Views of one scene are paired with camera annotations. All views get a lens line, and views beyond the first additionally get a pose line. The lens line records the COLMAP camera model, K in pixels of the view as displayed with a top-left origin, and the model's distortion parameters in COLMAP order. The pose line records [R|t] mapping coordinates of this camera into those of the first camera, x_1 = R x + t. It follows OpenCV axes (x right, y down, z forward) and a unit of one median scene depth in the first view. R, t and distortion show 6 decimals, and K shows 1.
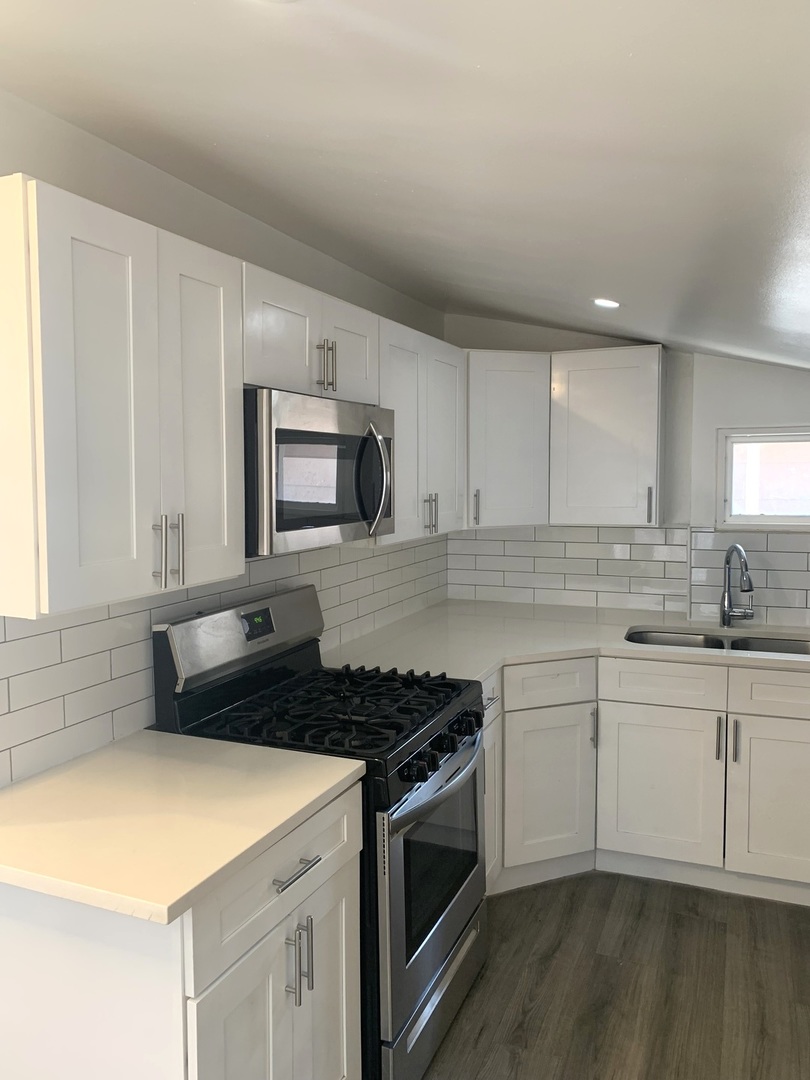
lens RADIAL K [[828.9, 0, 407.9], [0, 828.9, 534.8], [0, 0, 1]] dist [0.043769, -0.074949]
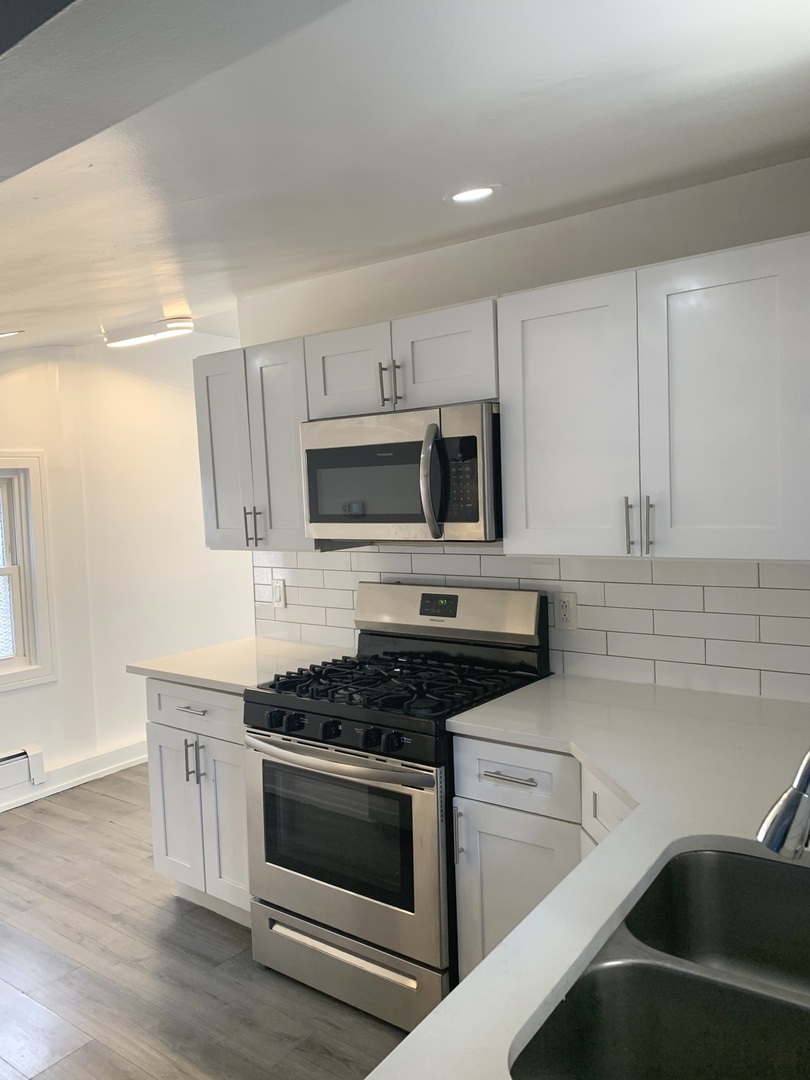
lens RADIAL K [[828.9, 0, 407.9], [0, 828.9, 534.8], [0, 0, 1]] dist [0.043769, -0.074949]
pose [[-0.258307, 0.088932, -0.961961, 0.935375], [-0.026034, 0.994751, 0.098954, -0.105854], [0.965712, 0.050604, -0.254636, 1.229466]]
